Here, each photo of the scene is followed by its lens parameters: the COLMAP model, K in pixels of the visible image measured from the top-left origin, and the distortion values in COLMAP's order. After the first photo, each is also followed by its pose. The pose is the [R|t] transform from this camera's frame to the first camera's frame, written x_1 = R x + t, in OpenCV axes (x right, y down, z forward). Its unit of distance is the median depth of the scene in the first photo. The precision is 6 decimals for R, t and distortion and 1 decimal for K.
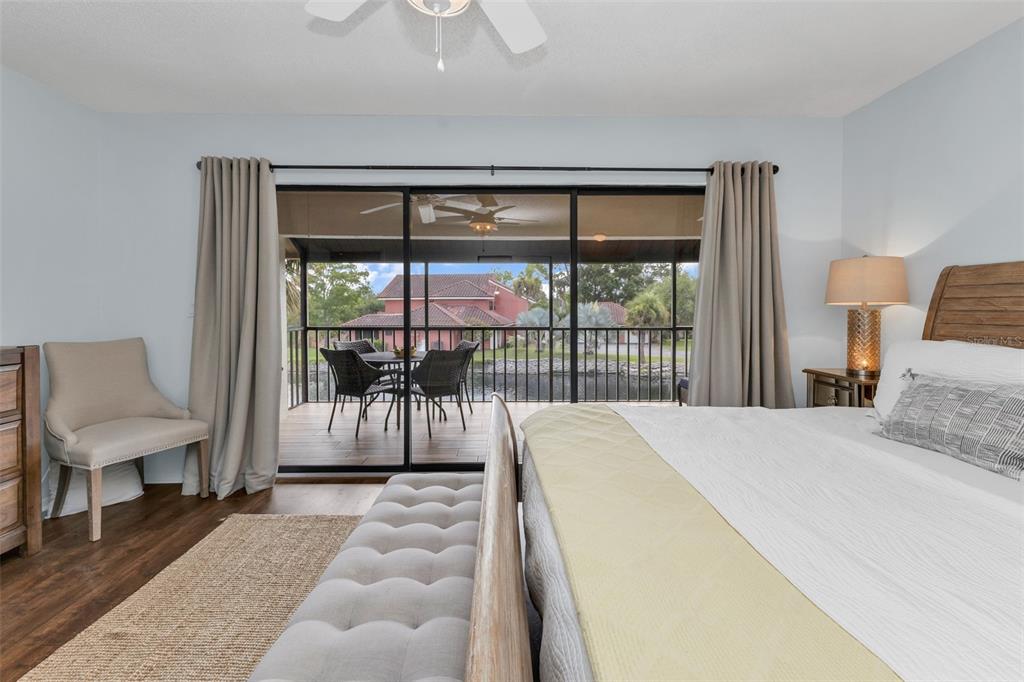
lens RADIAL K [[438.3, 0, 511.9], [0, 438.3, 312.8], [0, 0, 1]] dist [0.002443, 0.000346]
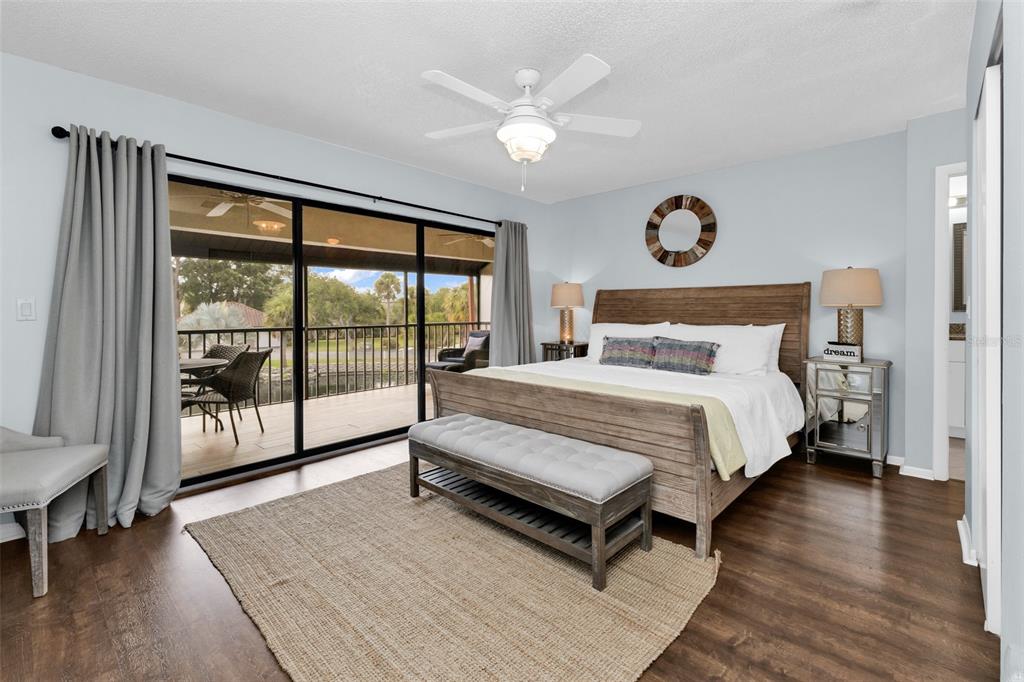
lens RADIAL K [[438.3, 0, 511.9], [0, 438.3, 312.8], [0, 0, 1]] dist [0.002443, 0.000346]
pose [[0.690417, -0.006011, 0.723387, -0.679085], [0.007633, 0.999970, 0.001024, 0.001437], [-0.723372, 0.004814, 0.690442, -0.143741]]
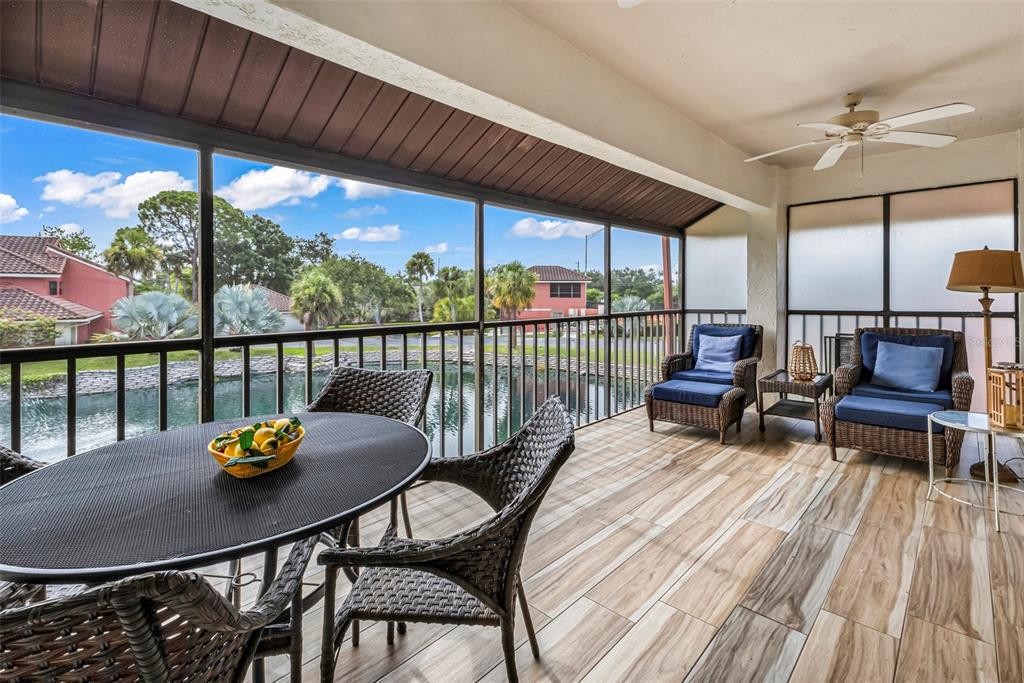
lens RADIAL K [[454.4, 0, 523.8], [0, 454.4, 294.9], [0, 0, 1]] dist [0.000726, 0.000081]
pose [[0.707012, -0.004786, 0.707185, -0.570970], [0.008328, 0.999964, -0.001559, 0.000198], [-0.707152, 0.006991, 0.707027, 1.058947]]
